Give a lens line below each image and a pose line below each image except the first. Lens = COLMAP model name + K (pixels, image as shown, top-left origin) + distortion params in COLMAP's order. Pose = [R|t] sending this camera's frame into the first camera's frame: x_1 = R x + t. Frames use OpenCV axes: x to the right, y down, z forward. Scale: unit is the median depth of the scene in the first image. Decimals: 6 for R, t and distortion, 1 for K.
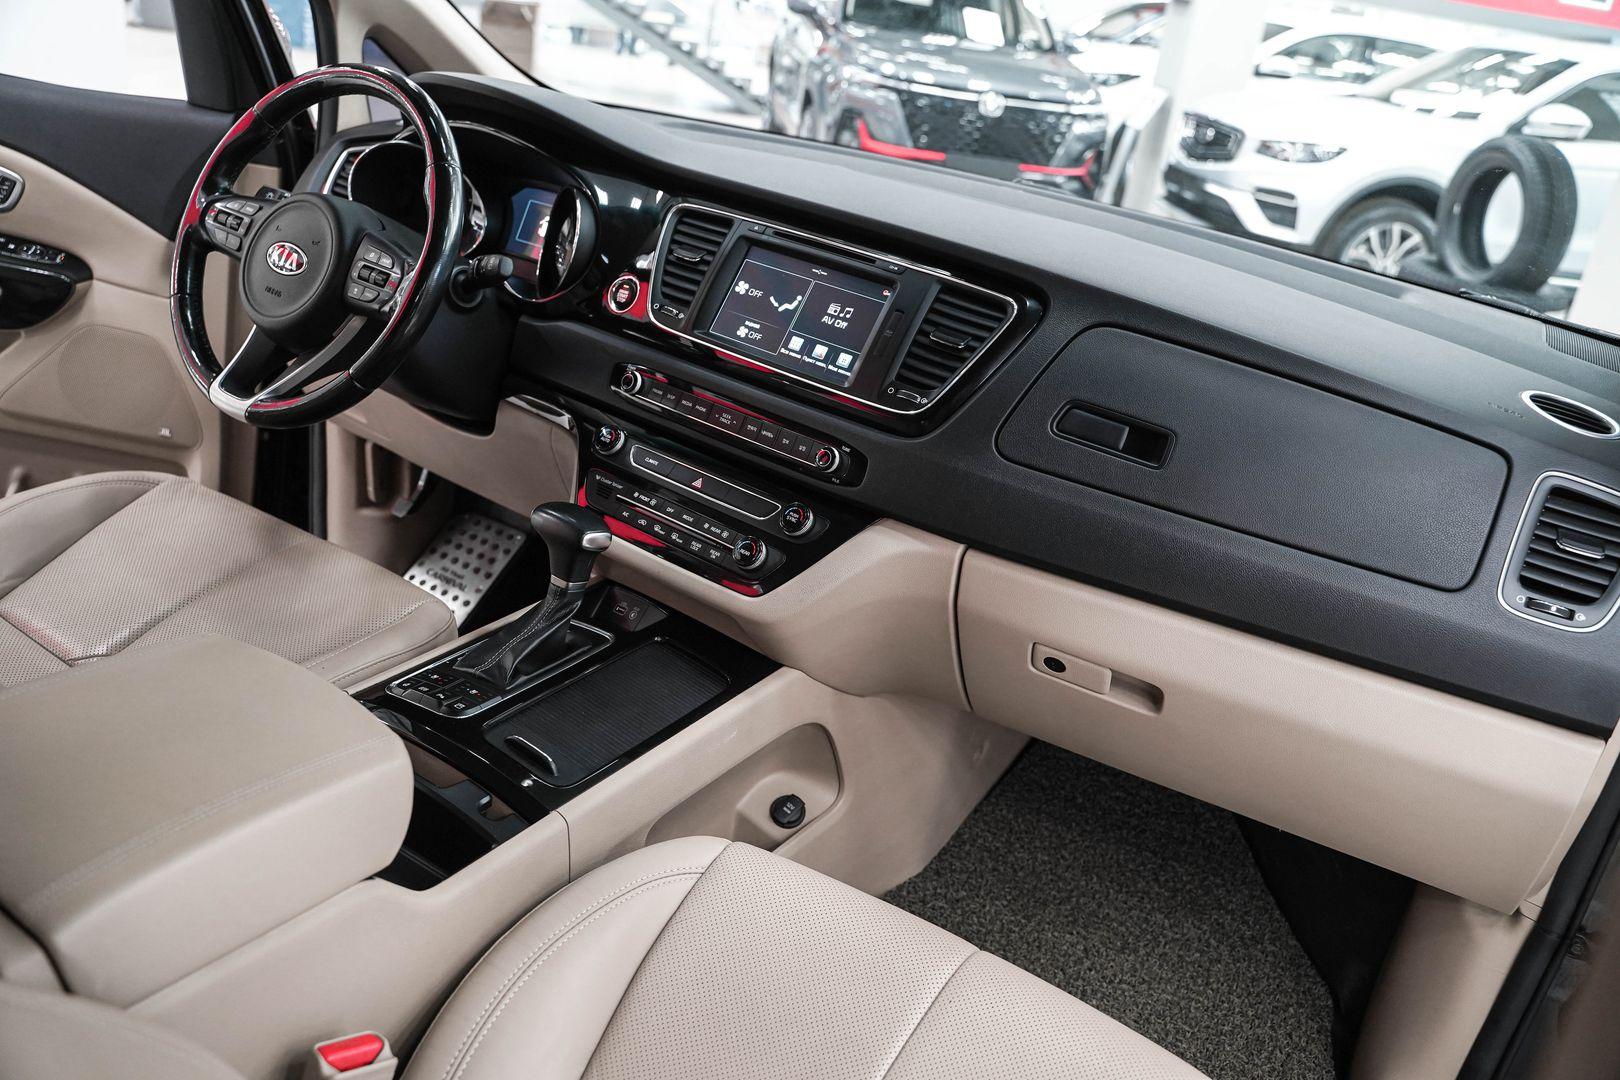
lens RADIAL K [[1312.6, 0, 806.1], [0, 1312.6, 535.5], [0, 0, 1]] dist [-0.118771, 0.095634]
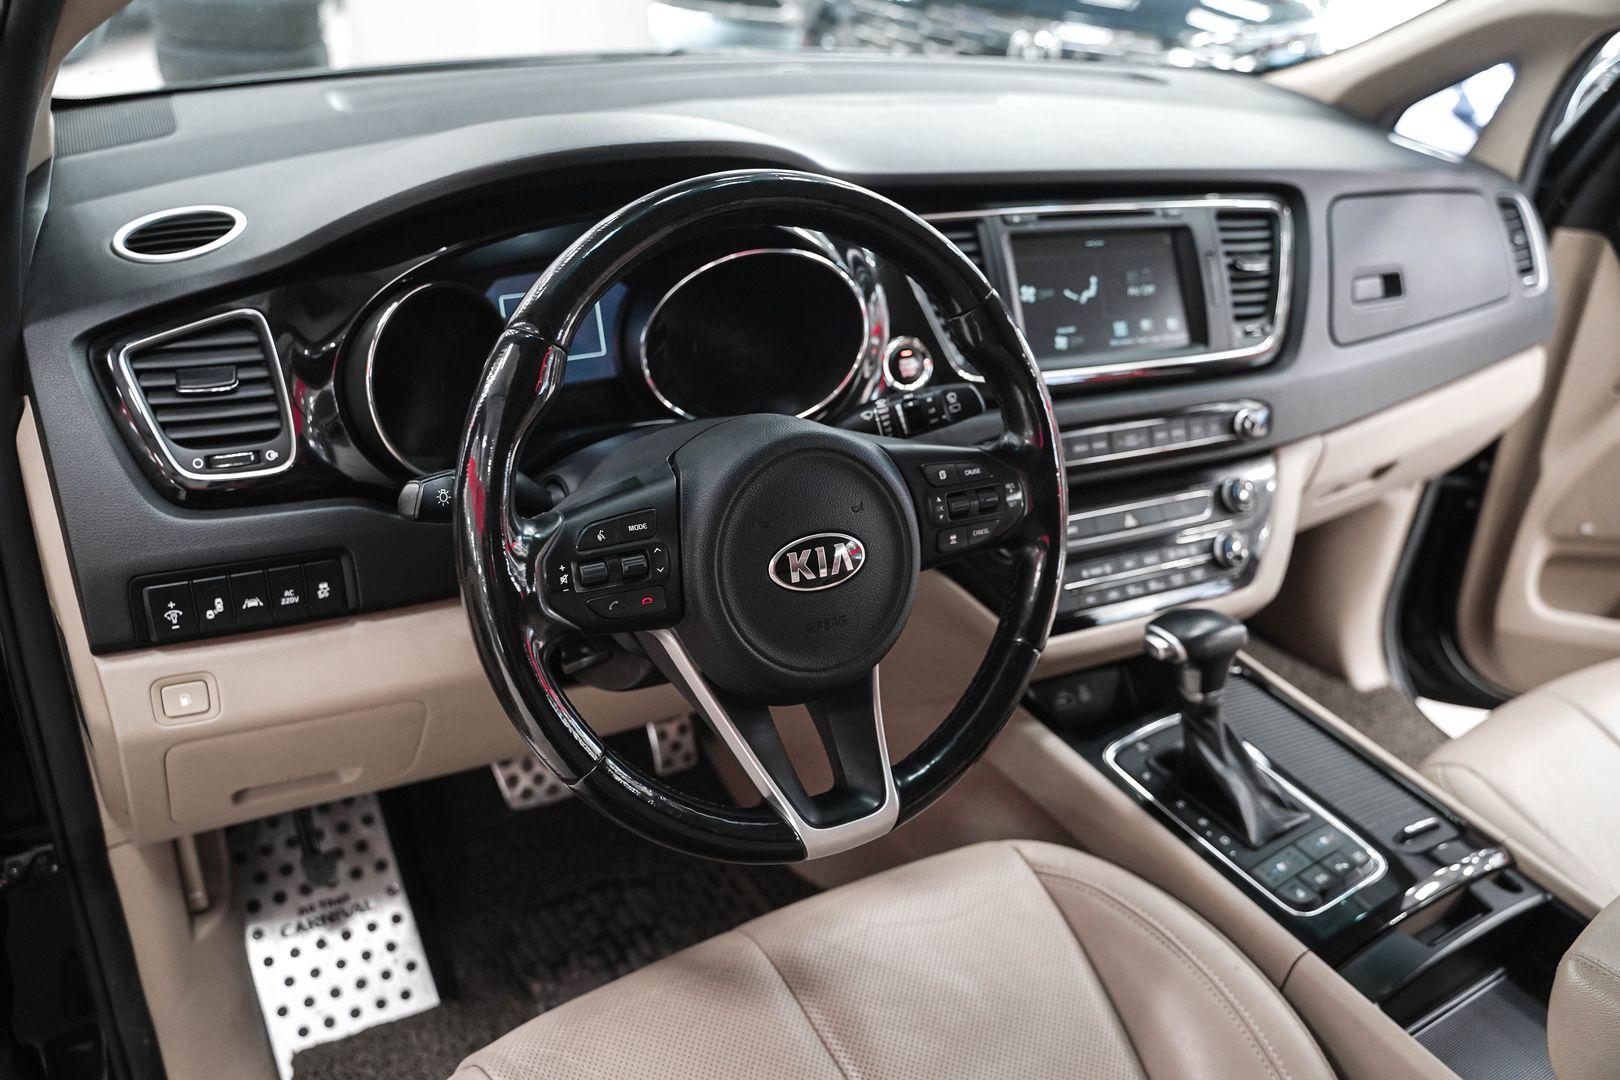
lens RADIAL K [[1312.6, 0, 806.1], [0, 1312.6, 535.5], [0, 0, 1]] dist [-0.118771, 0.095634]
pose [[0.432792, -0.523412, 0.733983, -0.778364], [0.329809, 0.849672, 0.411441, -0.437975], [-0.838998, 0.064006, 0.540357, 0.678951]]
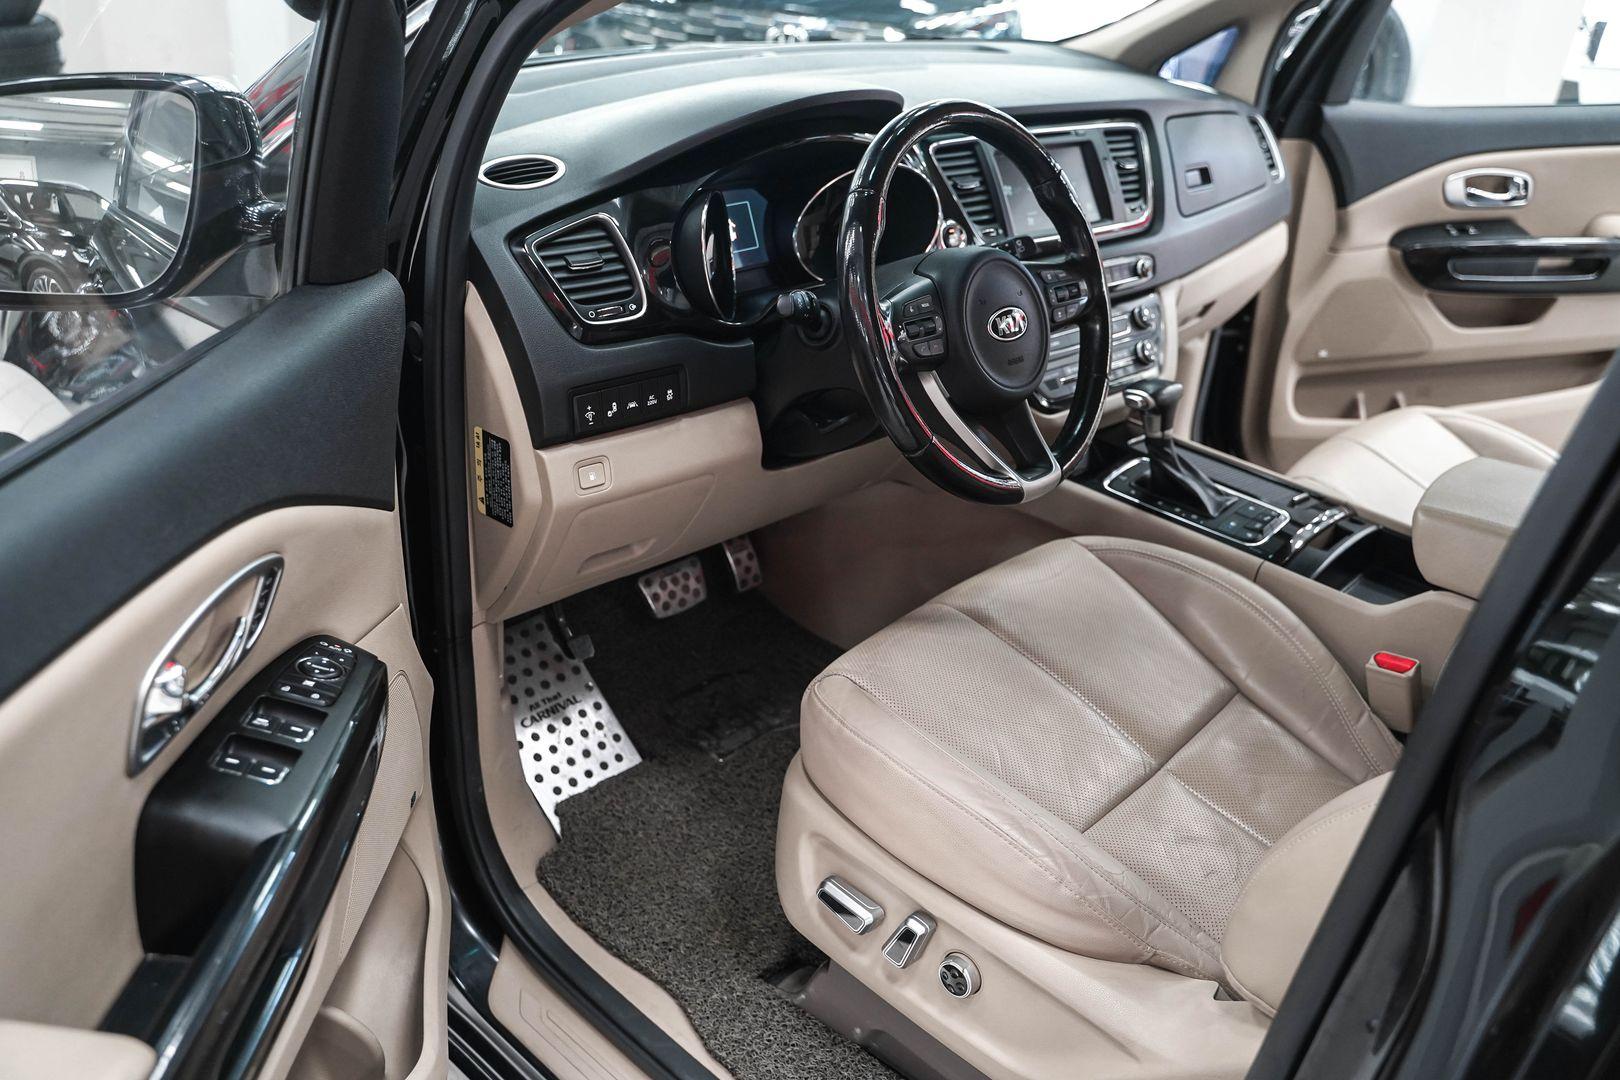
lens RADIAL K [[1312.6, 0, 806.1], [0, 1312.6, 535.5], [0, 0, 1]] dist [-0.118771, 0.095634]
pose [[0.184084, -0.564578, 0.804590, -1.229980], [0.342700, 0.804079, 0.485812, -0.578900], [-0.921233, 0.186303, 0.341499, 0.810618]]
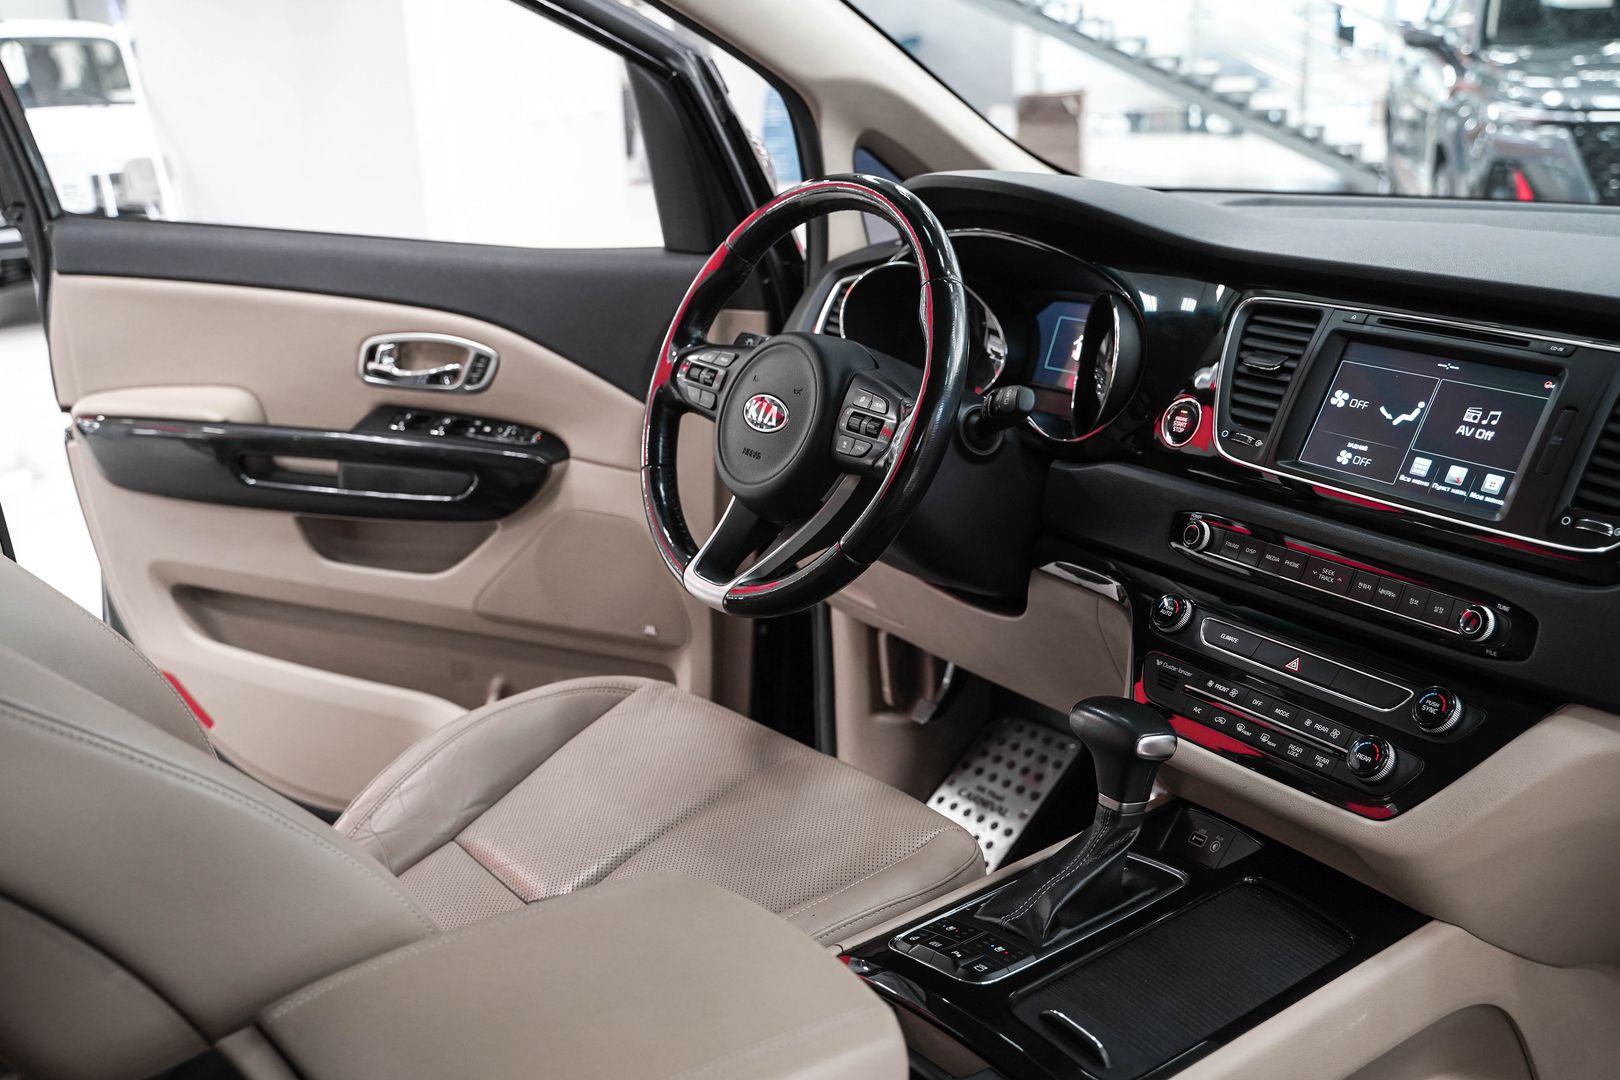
lens RADIAL K [[1652.0, 0, 811.5], [0, 1652.0, 527.1], [0, 0, 1]] dist [-0.067737, 0.152866]
pose [[0.925539, -0.069960, -0.372132, 0.015257], [0.020399, 0.990569, -0.135489, 0.002955], [0.378101, 0.117809, 0.918238, 0.037300]]
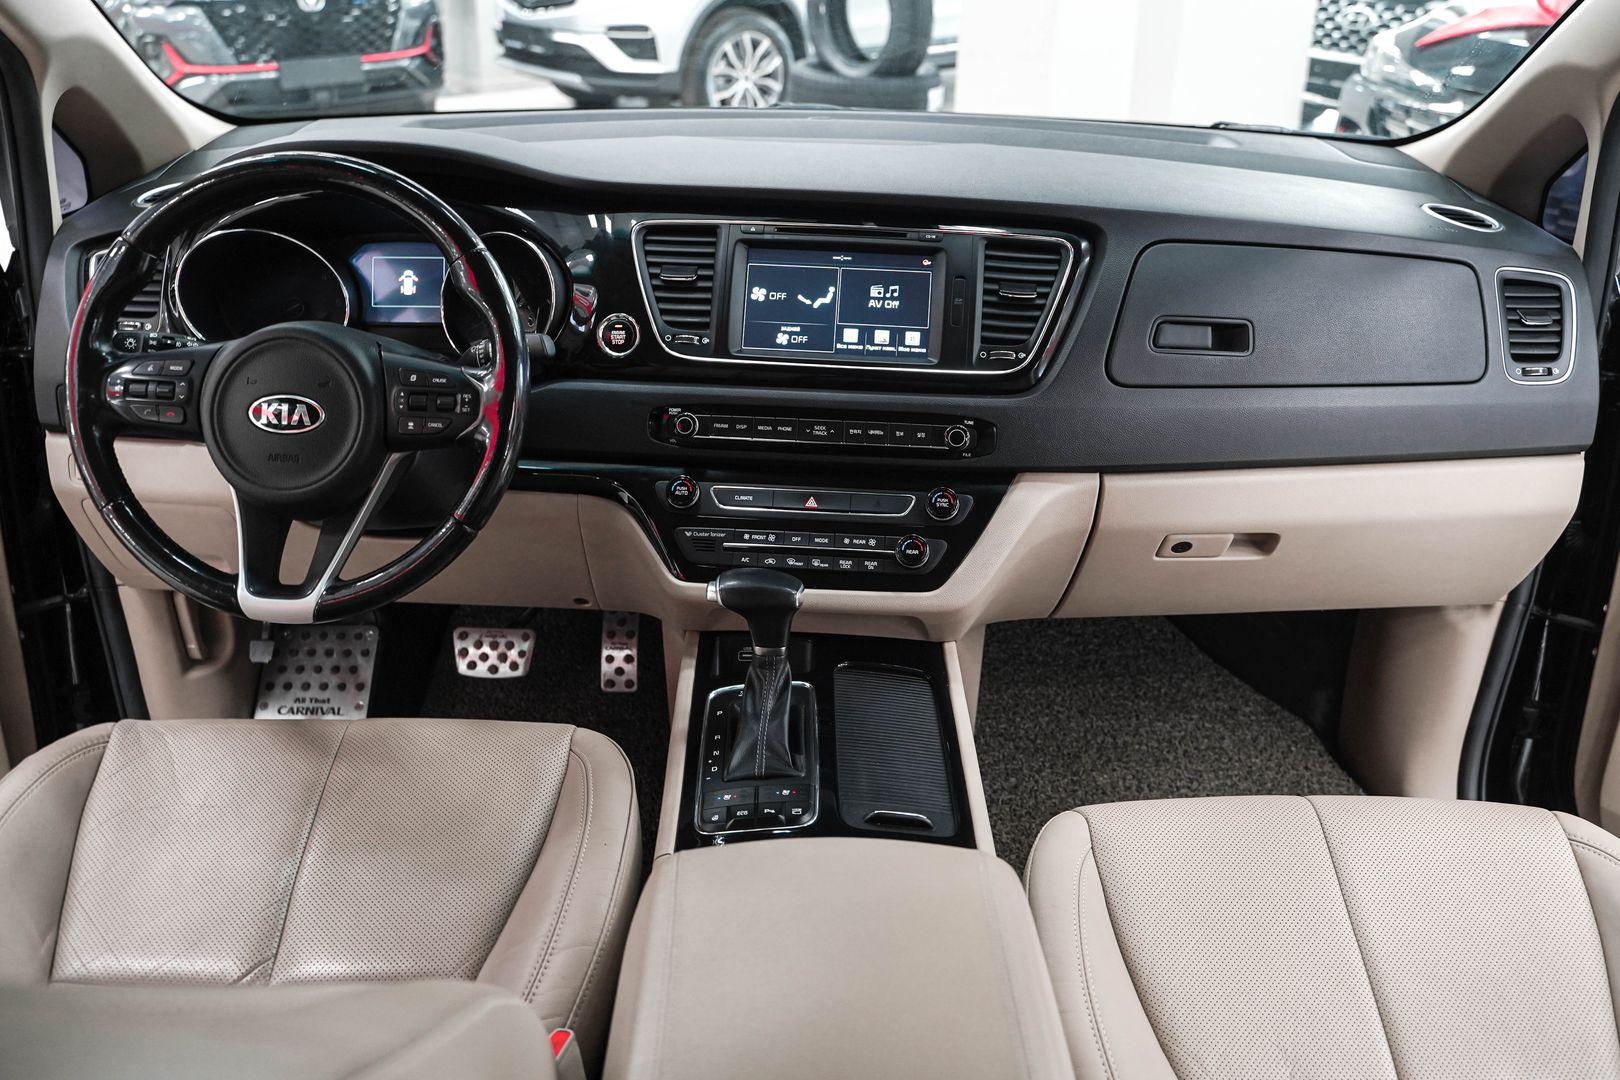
lens RADIAL K [[1364.7, 0, 810.0], [0, 1364.7, 540.0], [0, 0, 1]] dist [-0.117651, 0.109208]
pose [[0.832410, -0.350962, 0.428857, -0.500239], [0.305582, 0.936299, 0.173102, -0.180127], [-0.462291, -0.013041, 0.886633, 0.101555]]
